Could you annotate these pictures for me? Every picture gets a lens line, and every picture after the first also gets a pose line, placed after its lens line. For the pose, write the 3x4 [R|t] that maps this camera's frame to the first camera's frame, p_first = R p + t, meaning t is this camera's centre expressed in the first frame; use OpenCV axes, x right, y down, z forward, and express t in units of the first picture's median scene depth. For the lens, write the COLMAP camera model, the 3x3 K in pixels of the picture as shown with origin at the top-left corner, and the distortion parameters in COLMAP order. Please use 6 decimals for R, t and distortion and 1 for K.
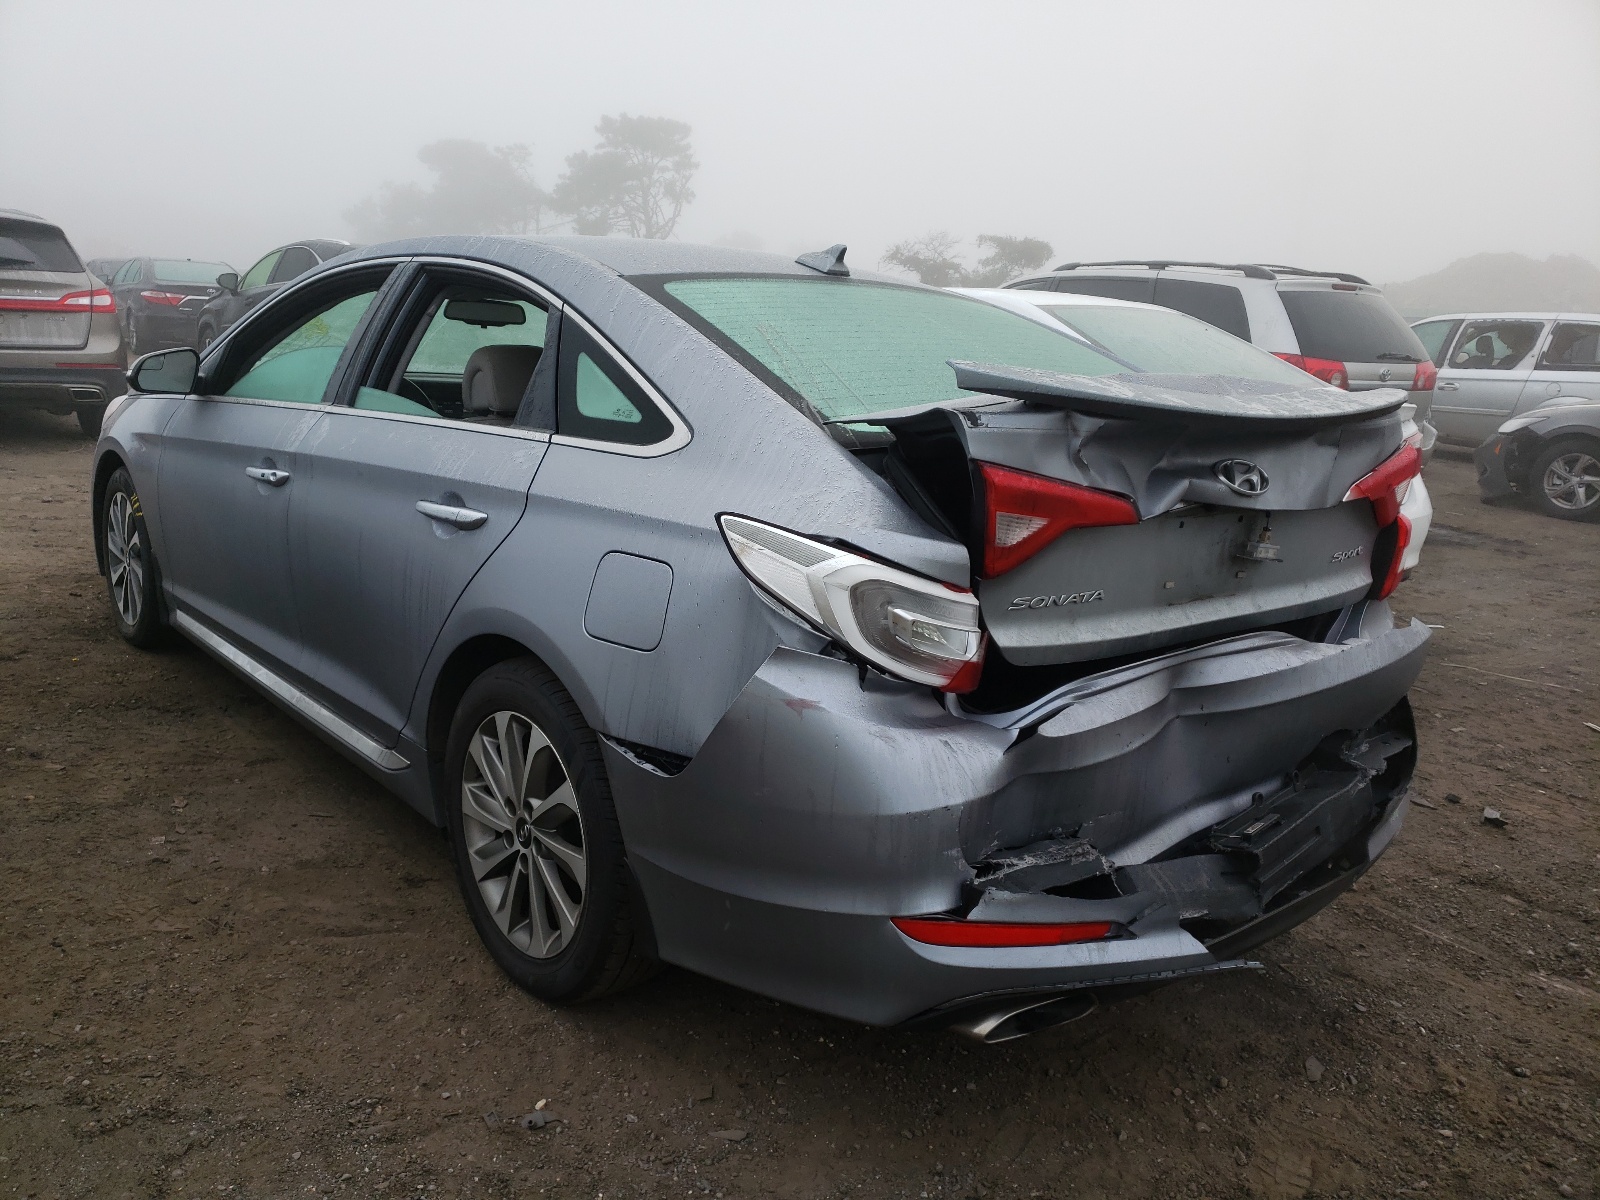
lens RADIAL K [[1213.8, 0, 805.5], [0, 1213.8, 594.2], [0, 0, 1]] dist [0.010200, 0.003187]
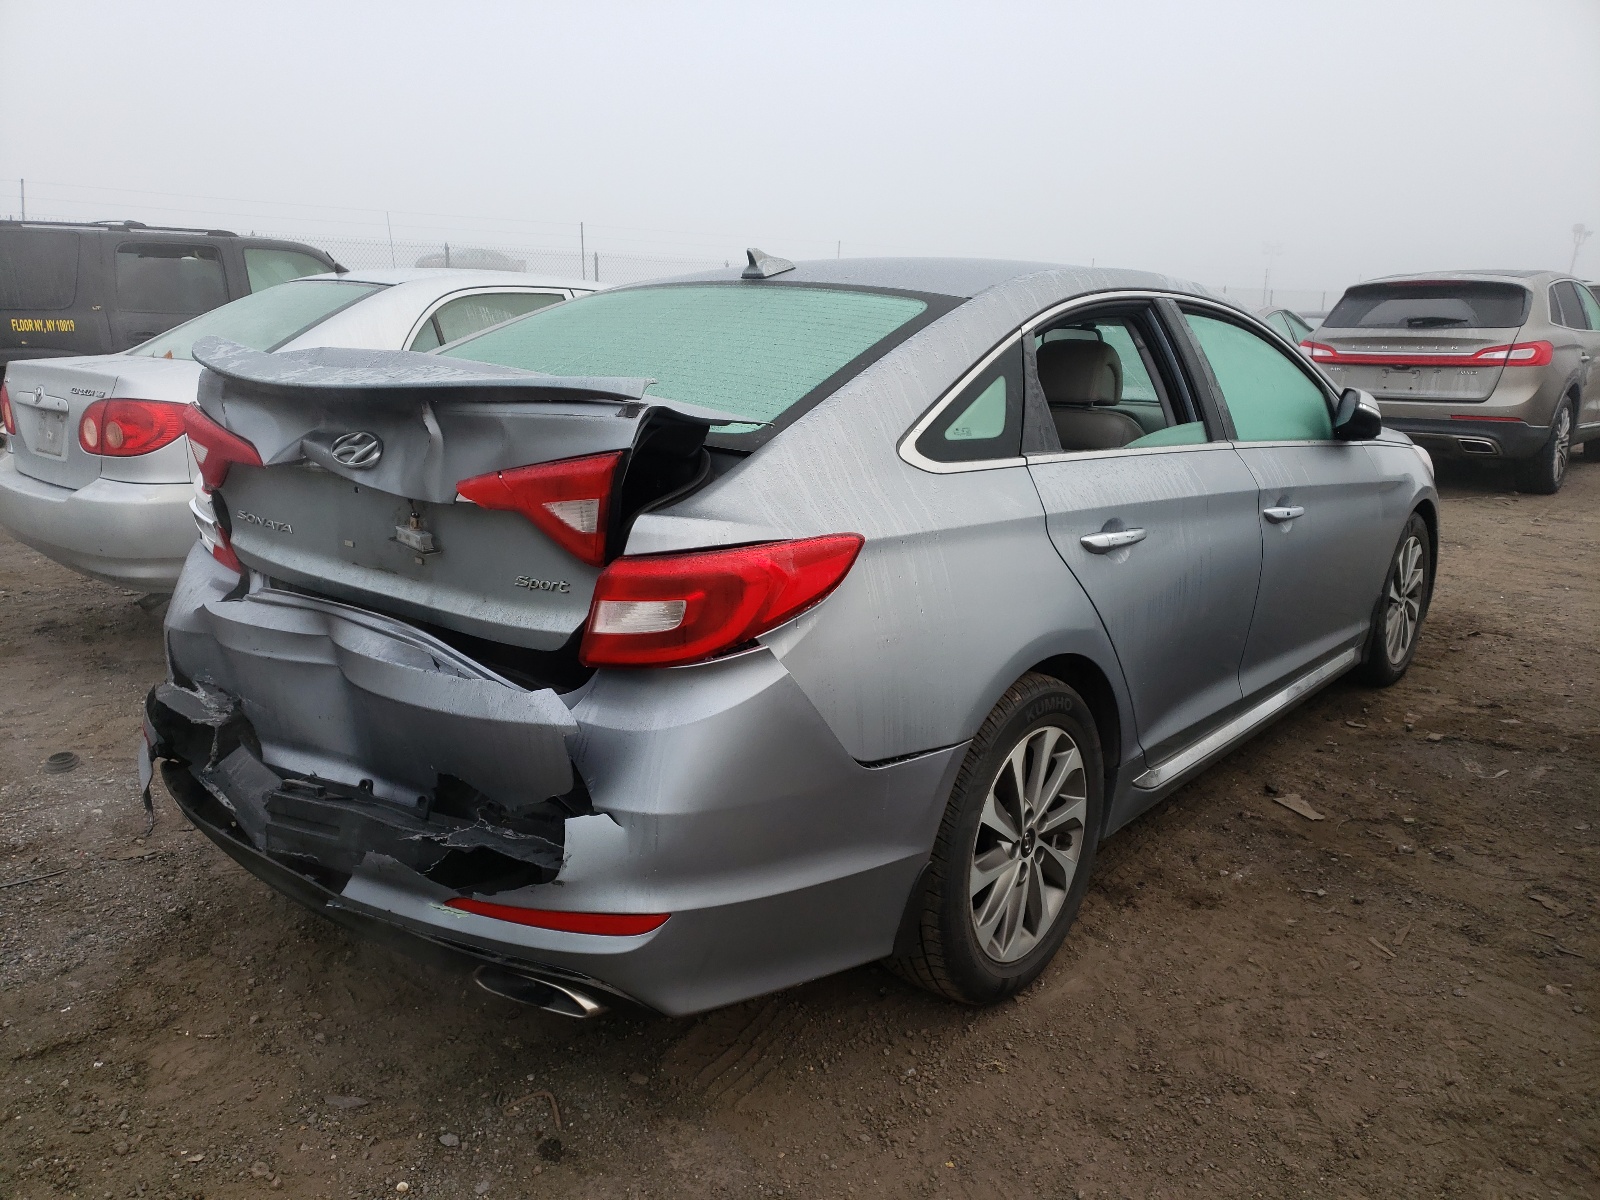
lens RADIAL K [[1213.8, 0, 794.7], [0, 1213.8, 603.7], [0, 0, 1]] dist [0.010200, 0.003187]
pose [[0.169476, 0.165020, -0.971620, 0.336001], [-0.216485, 0.968036, 0.126651, -0.042085], [0.961464, 0.188877, 0.199784, 0.275478]]
